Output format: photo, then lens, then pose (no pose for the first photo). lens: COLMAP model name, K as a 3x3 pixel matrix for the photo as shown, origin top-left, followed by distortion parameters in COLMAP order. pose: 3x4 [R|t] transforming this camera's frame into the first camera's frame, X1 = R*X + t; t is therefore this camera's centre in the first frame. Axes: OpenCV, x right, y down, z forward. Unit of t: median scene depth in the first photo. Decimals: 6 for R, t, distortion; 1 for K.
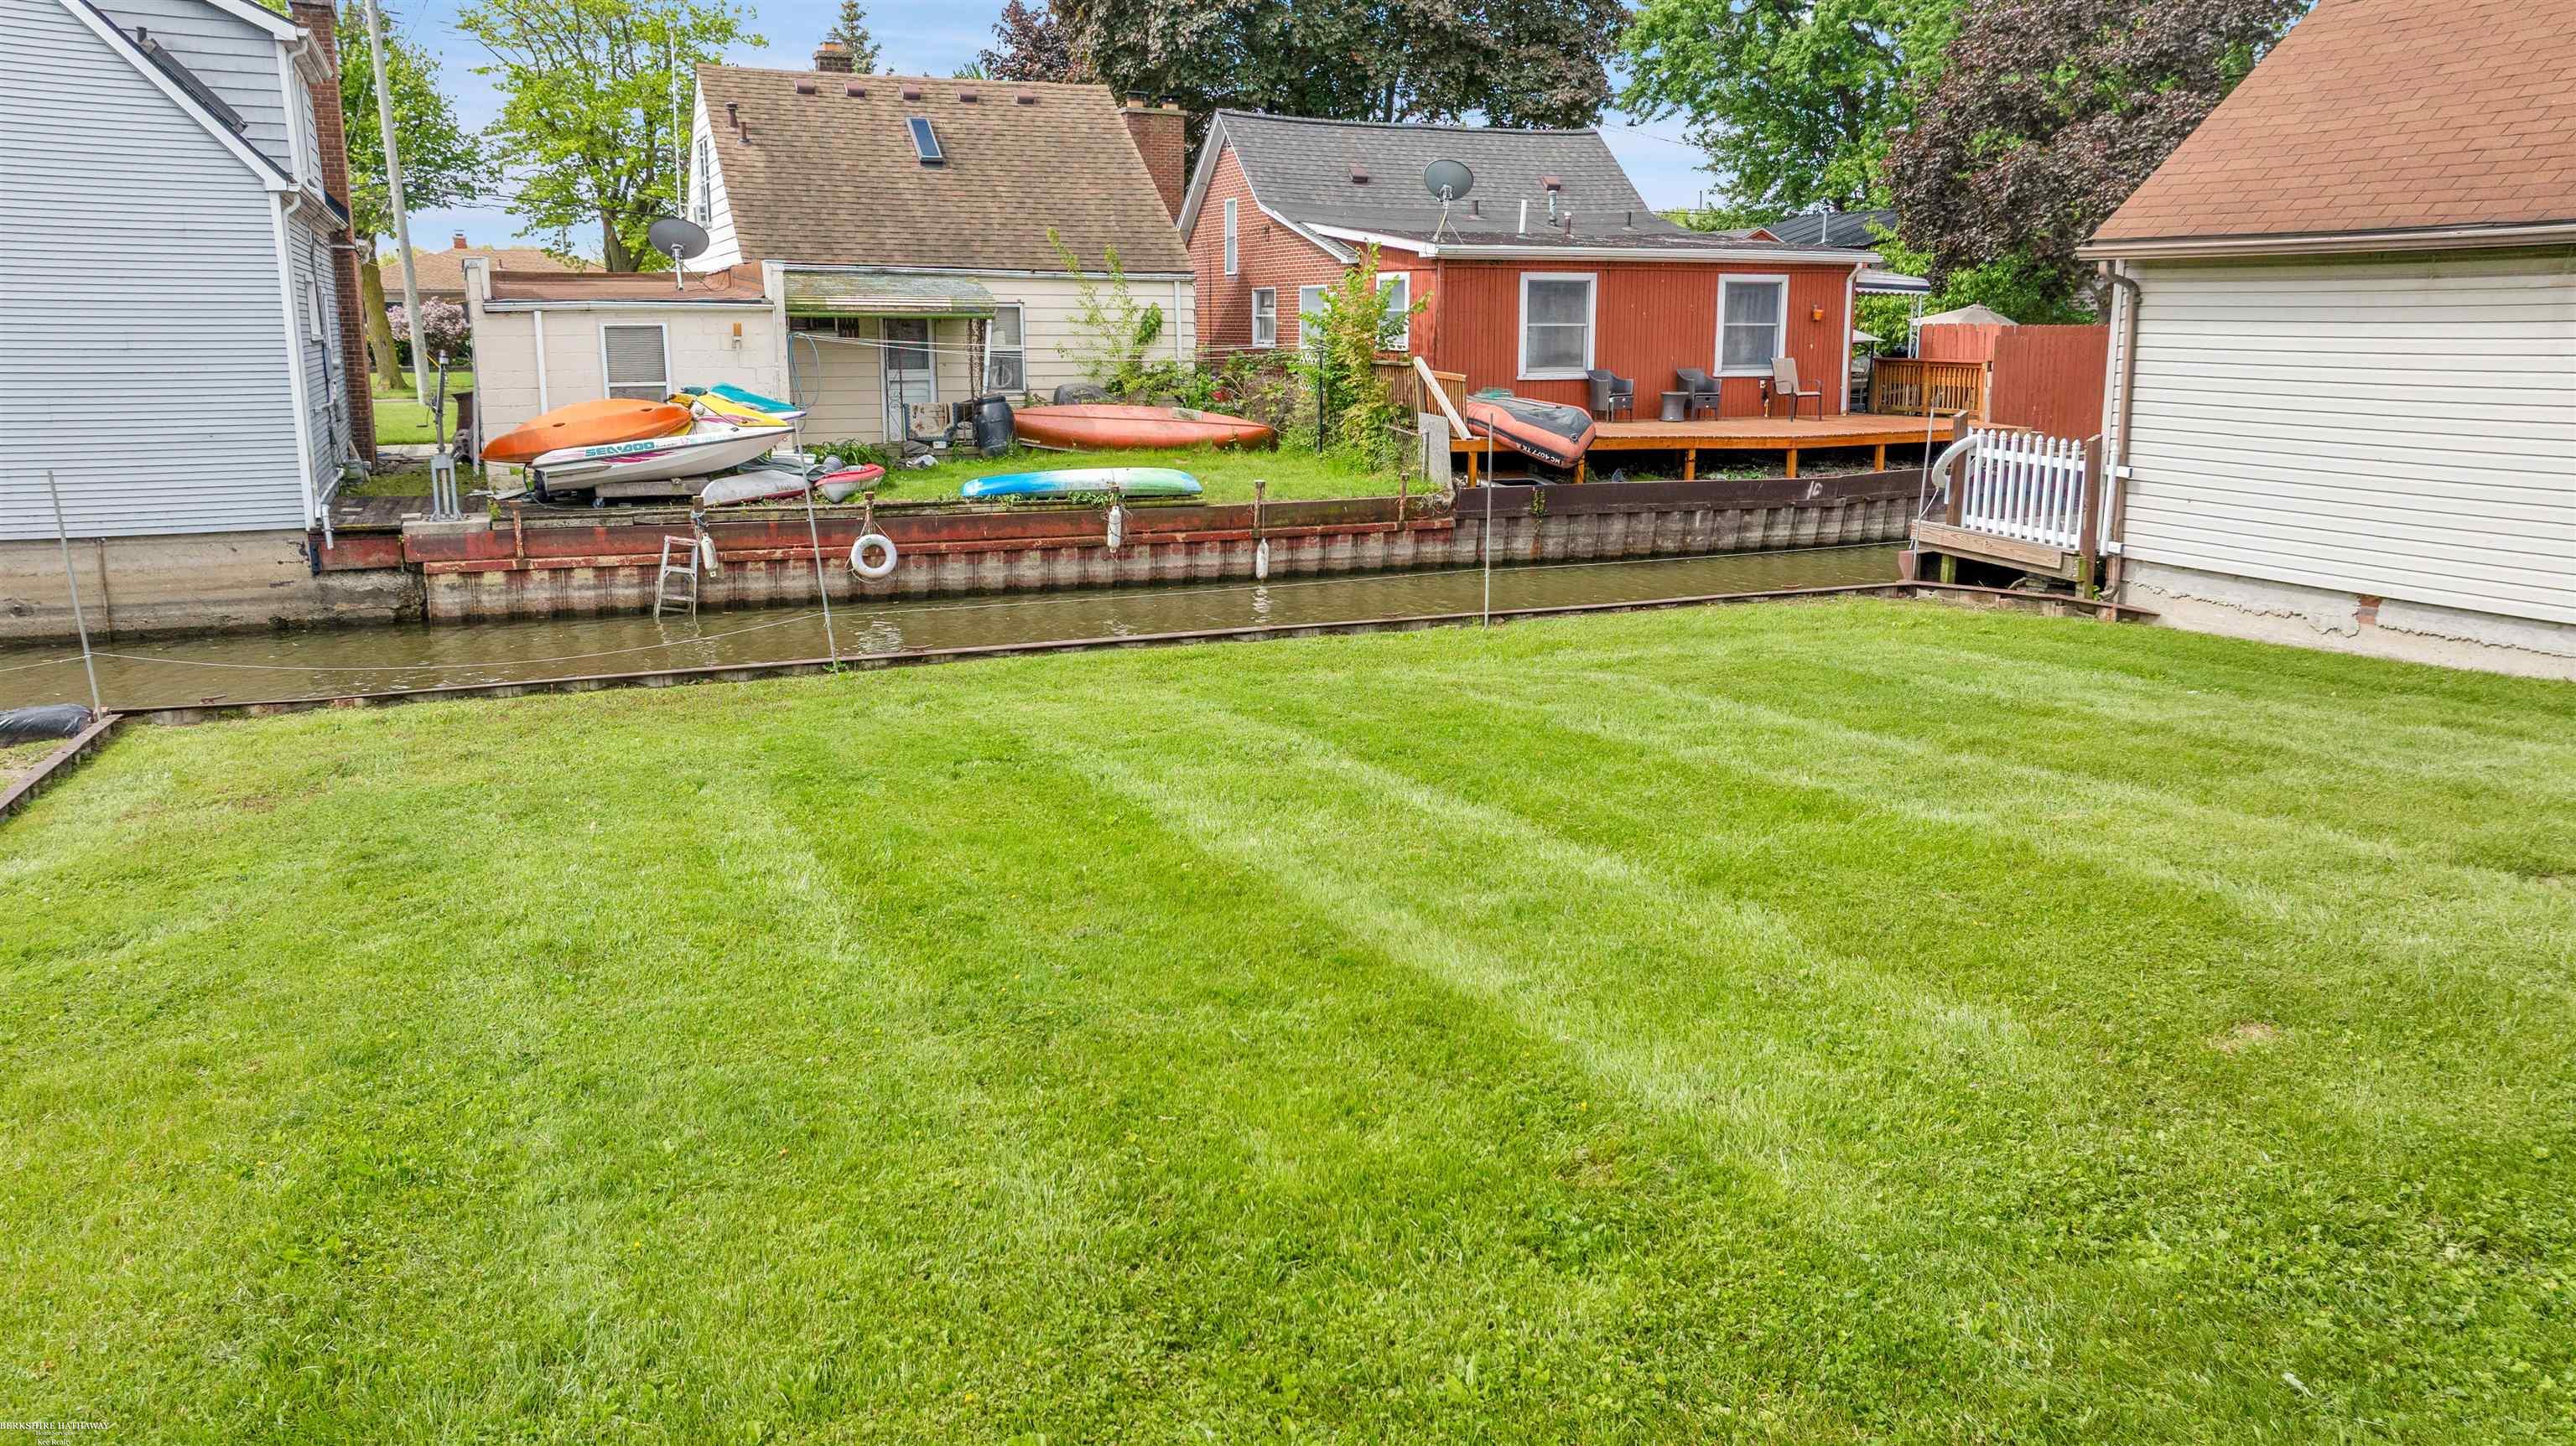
lens RADIAL K [[1824.6, 0, 1297.0], [0, 1824.6, 713.7], [0, 0, 1]] dist [-0.018808, -0.005673]
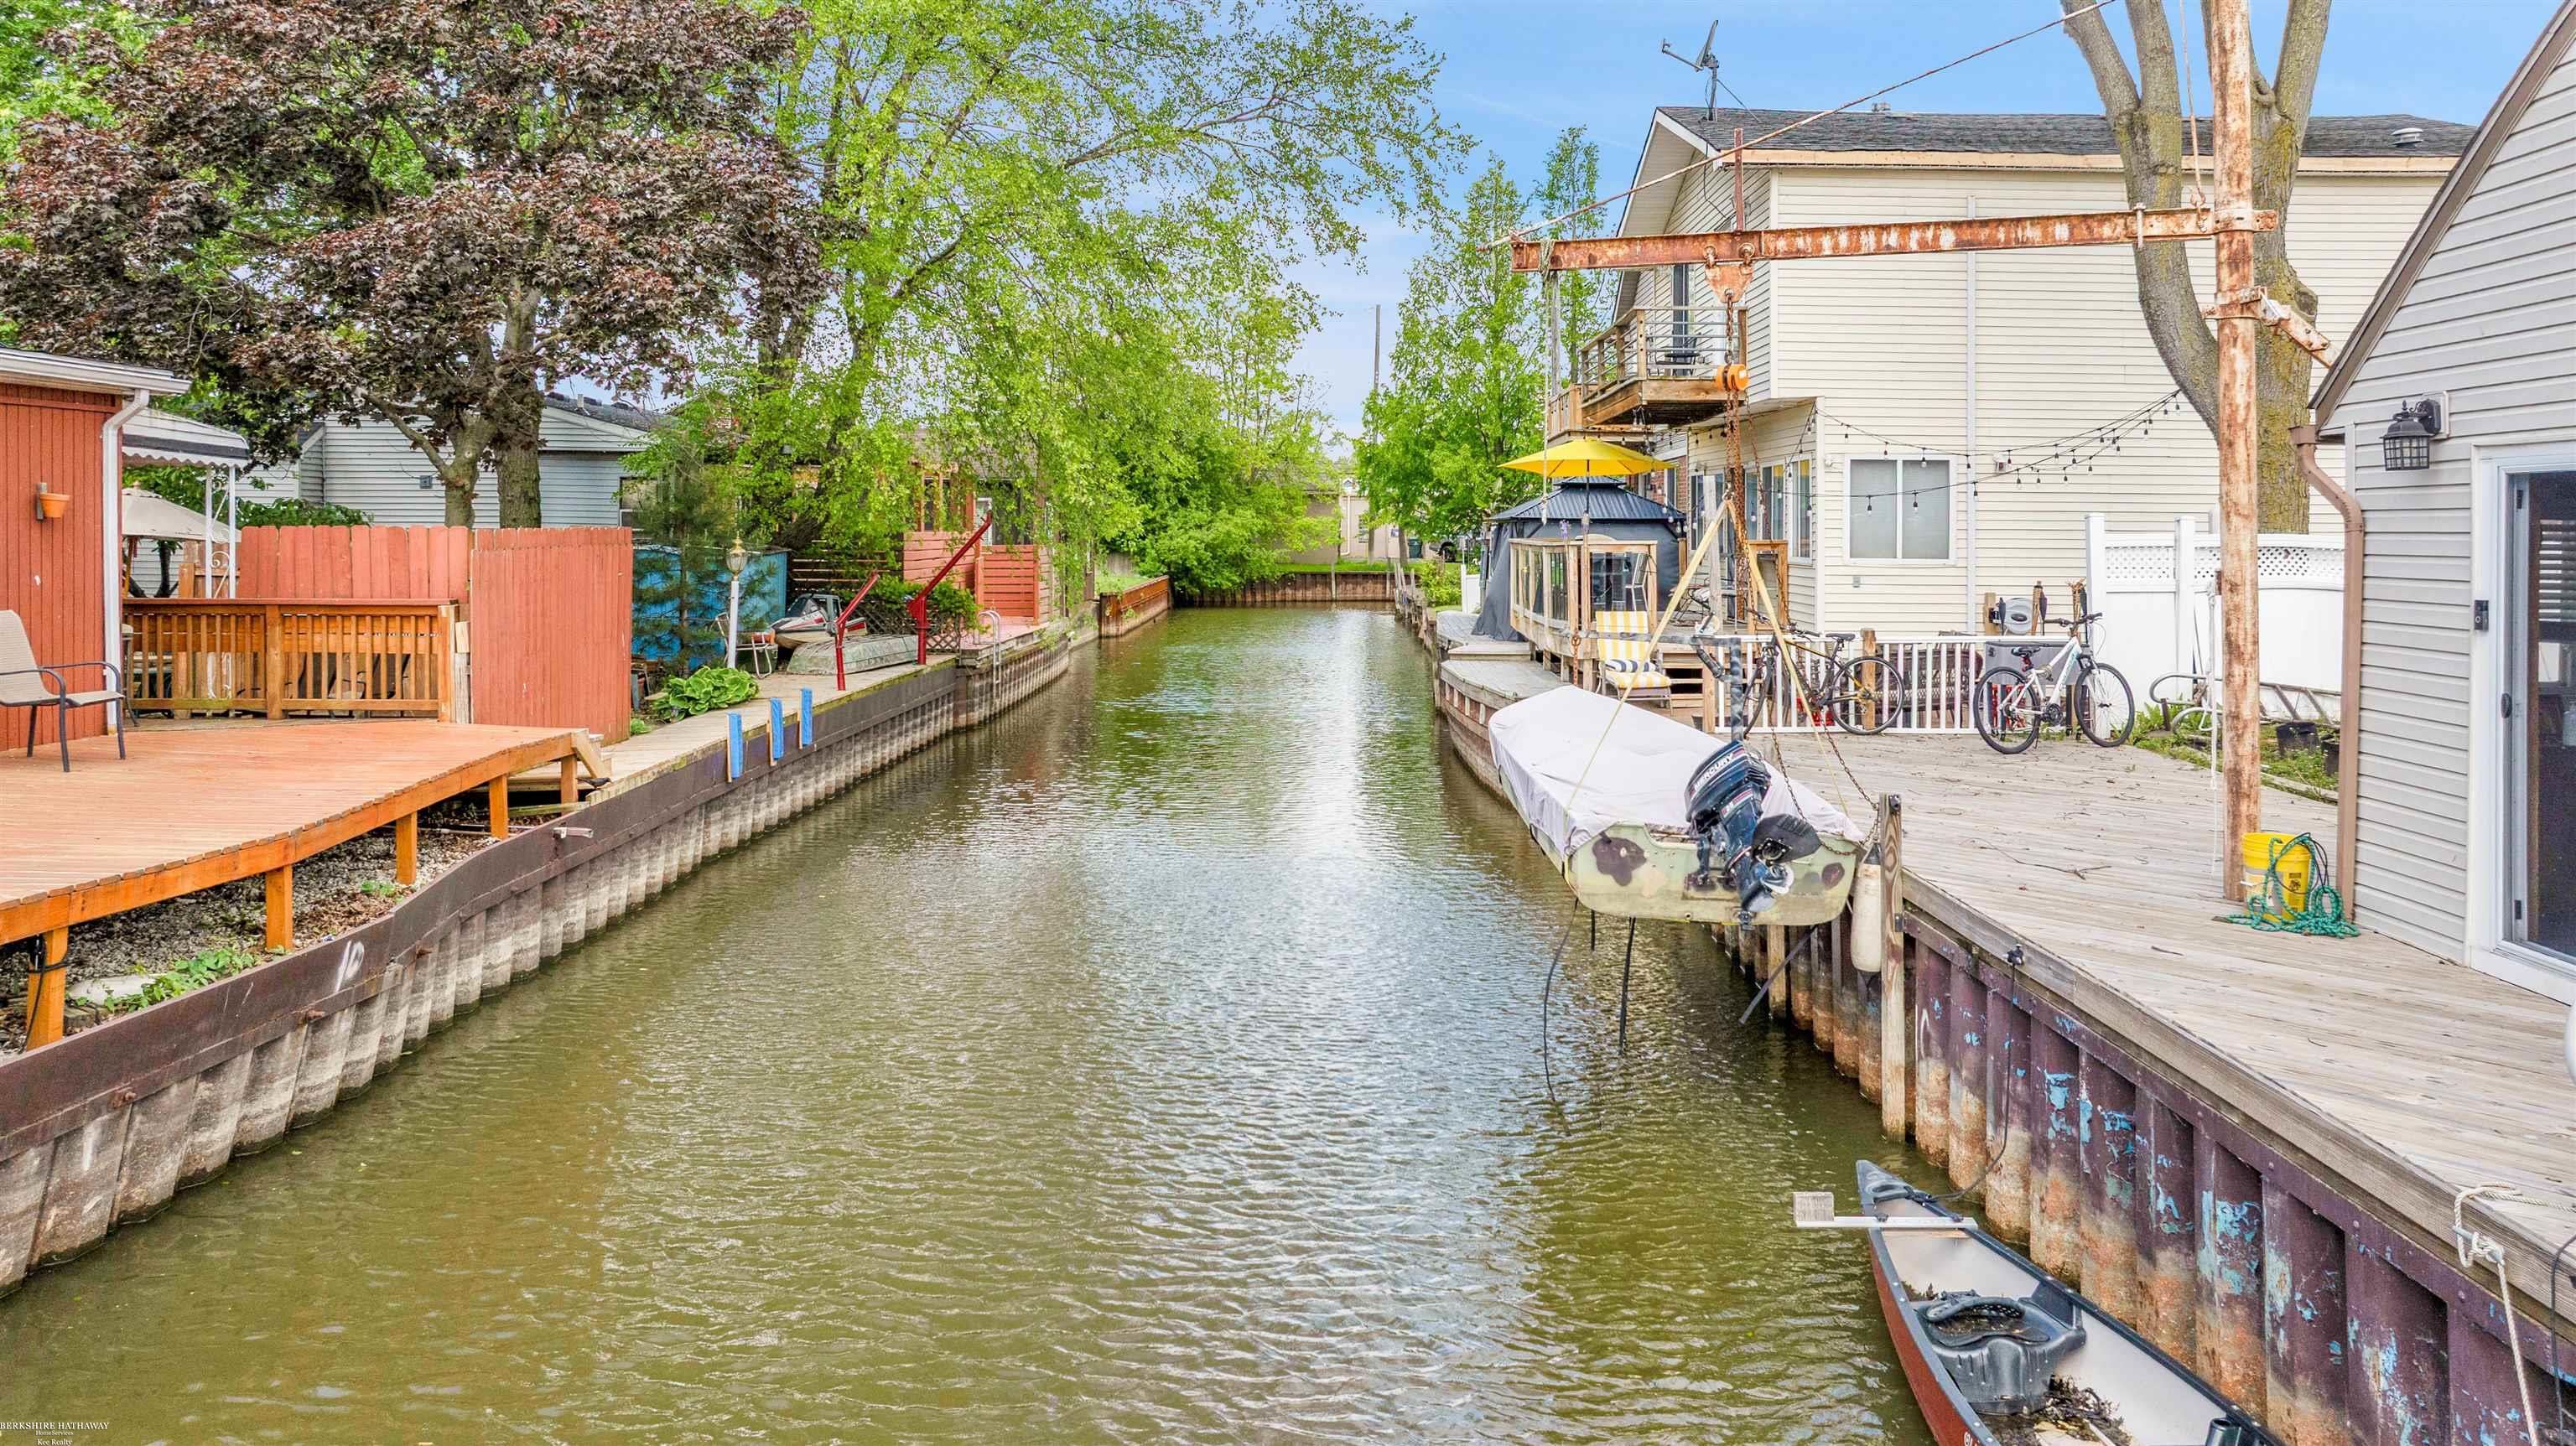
lens RADIAL K [[1821.7, 0, 1294.9], [0, 1821.7, 714.7], [0, 0, 1]] dist [-0.014394, -0.008036]
pose [[0.435311, -0.087228, 0.896045, 0.054896], [0.186138, 0.982510, 0.005217, -0.189108], [-0.880828, 0.164517, 0.443933, 0.894039]]
